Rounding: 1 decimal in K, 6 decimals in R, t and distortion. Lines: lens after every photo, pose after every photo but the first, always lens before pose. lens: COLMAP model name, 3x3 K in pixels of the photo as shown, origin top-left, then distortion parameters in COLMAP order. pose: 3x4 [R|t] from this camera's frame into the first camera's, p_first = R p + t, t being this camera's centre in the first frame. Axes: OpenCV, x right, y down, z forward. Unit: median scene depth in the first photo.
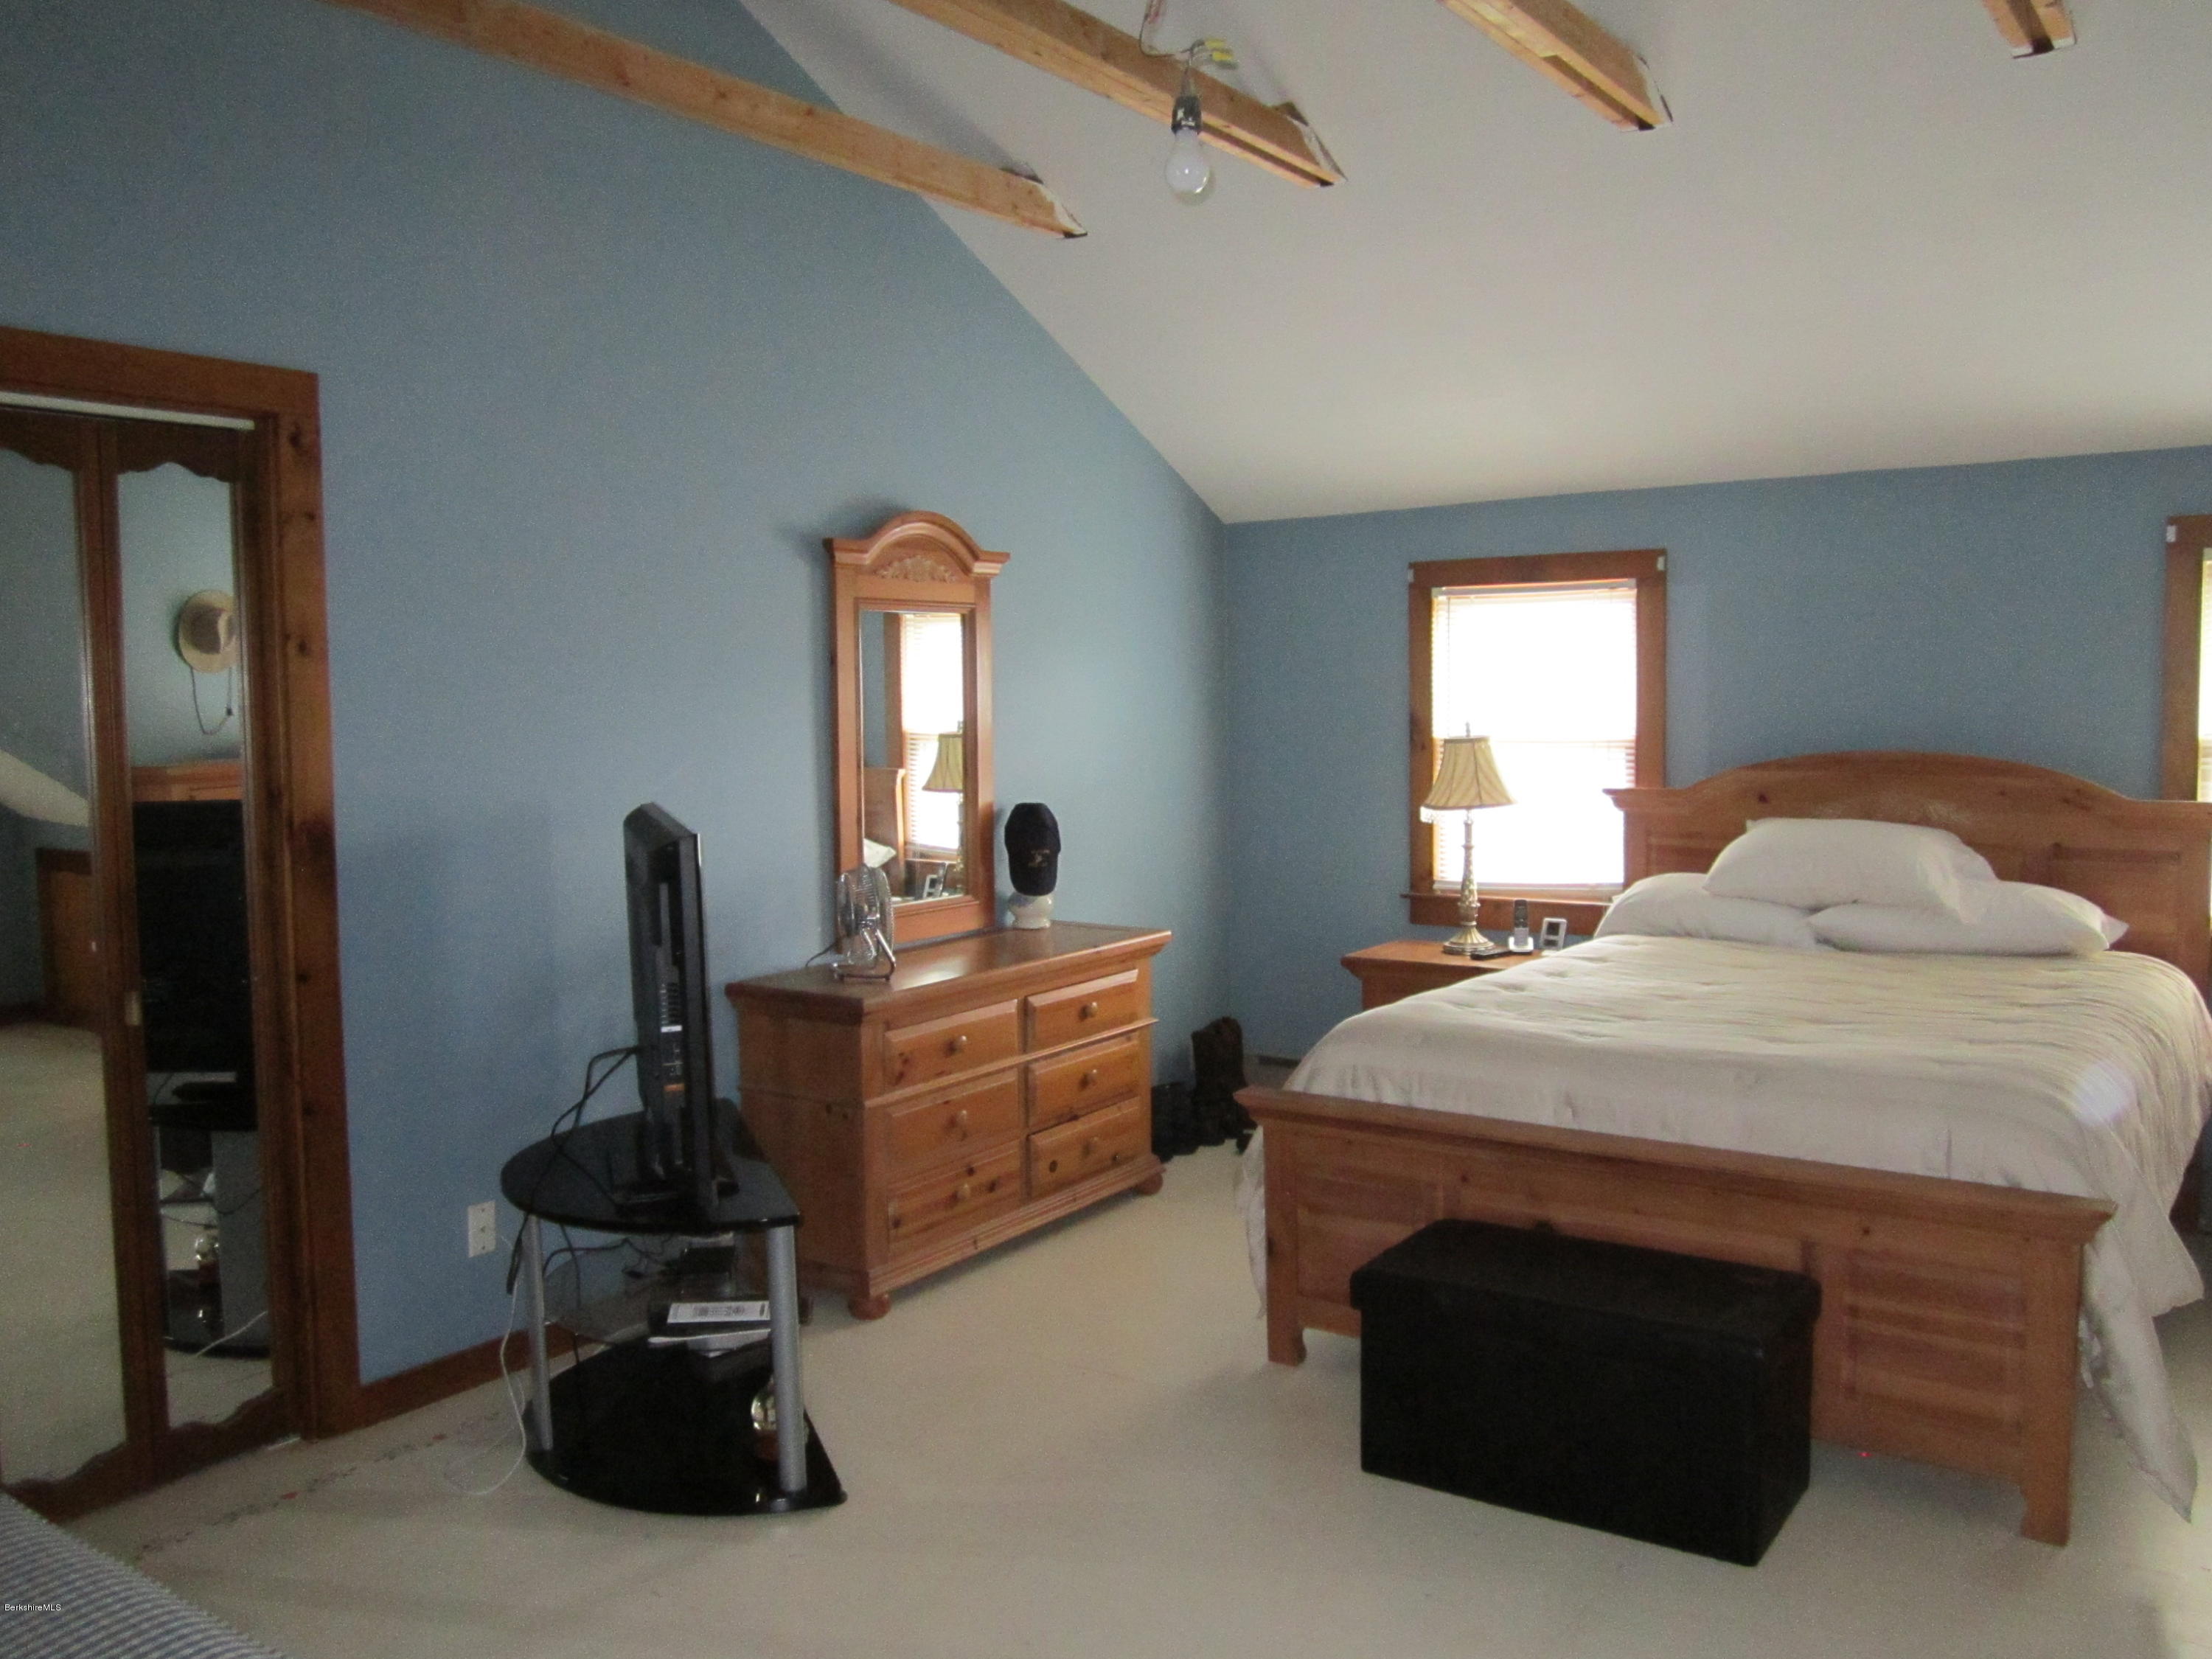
lens RADIAL K [[1819.3, 0, 1104.1], [0, 1819.3, 824.4], [0, 0, 1]] dist [-0.059932, 0.019504]
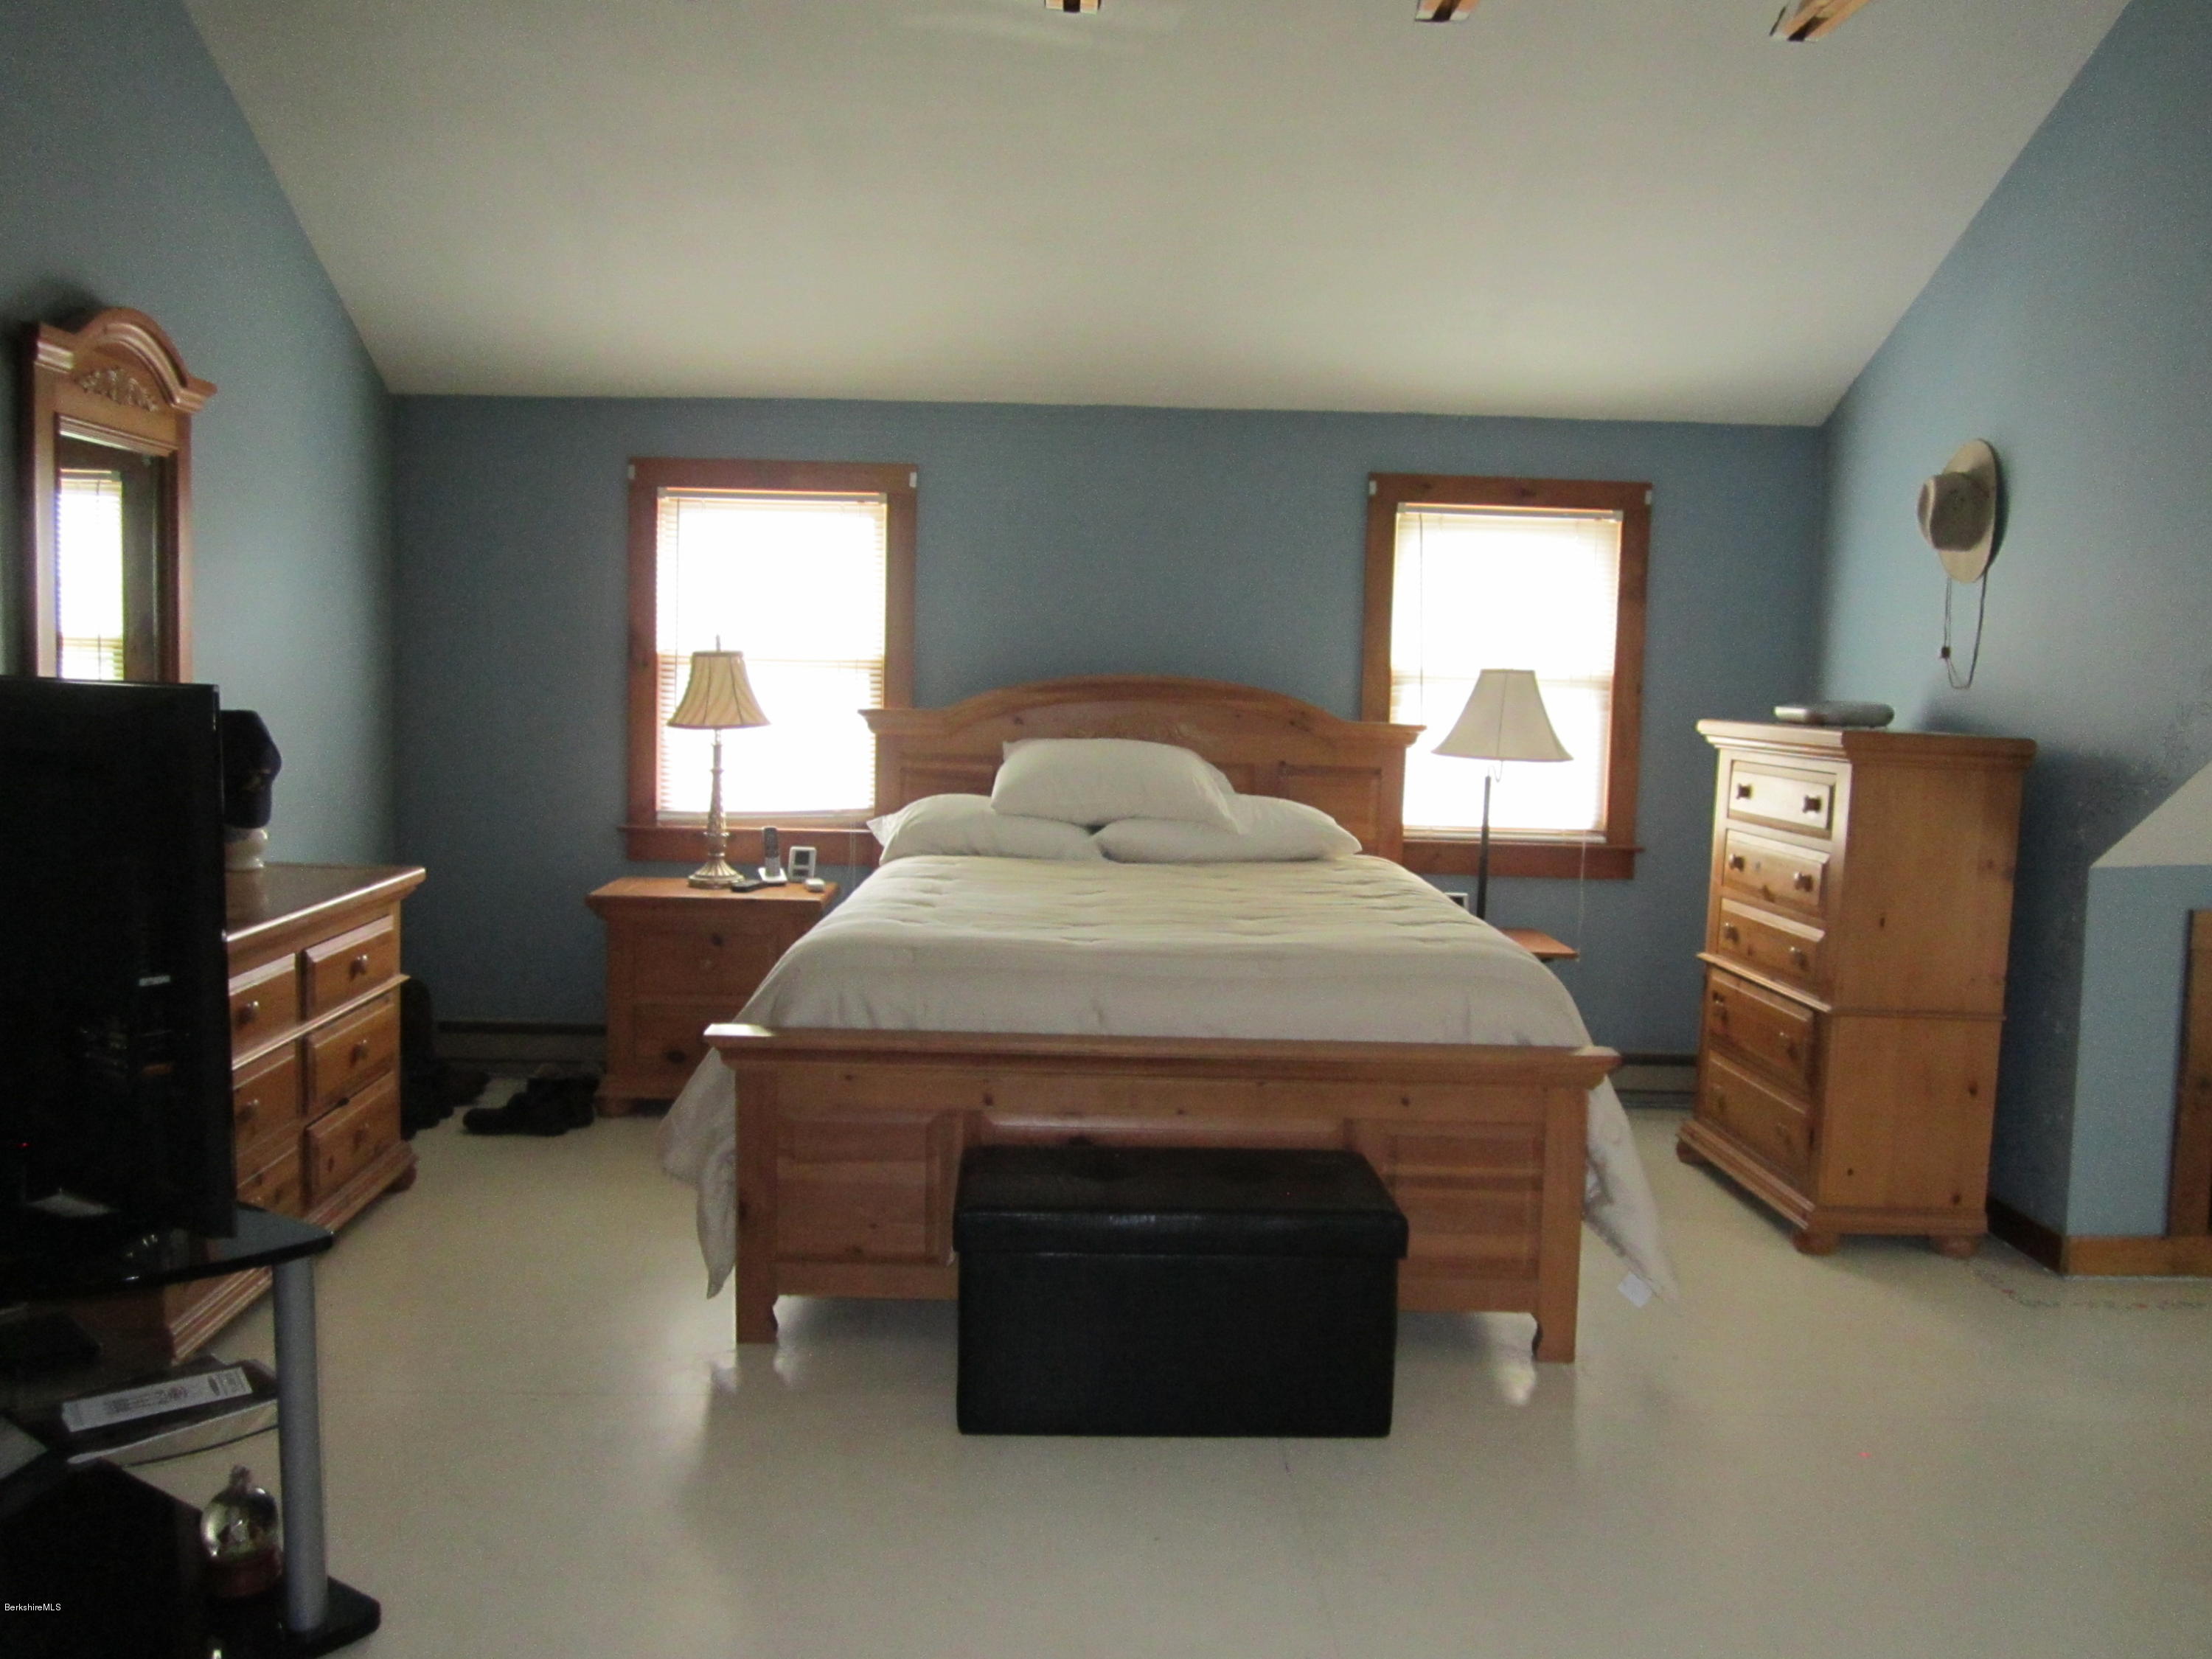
lens RADIAL K [[1819.3, 0, 1099.5], [0, 1819.3, 830.9], [0, 0, 1]] dist [-0.059932, 0.019504]
pose [[0.795613, -0.017271, 0.605559, -0.209043], [0.008243, 0.999810, 0.017684, 0.028980], [-0.605749, -0.009078, 0.795604, 0.158423]]
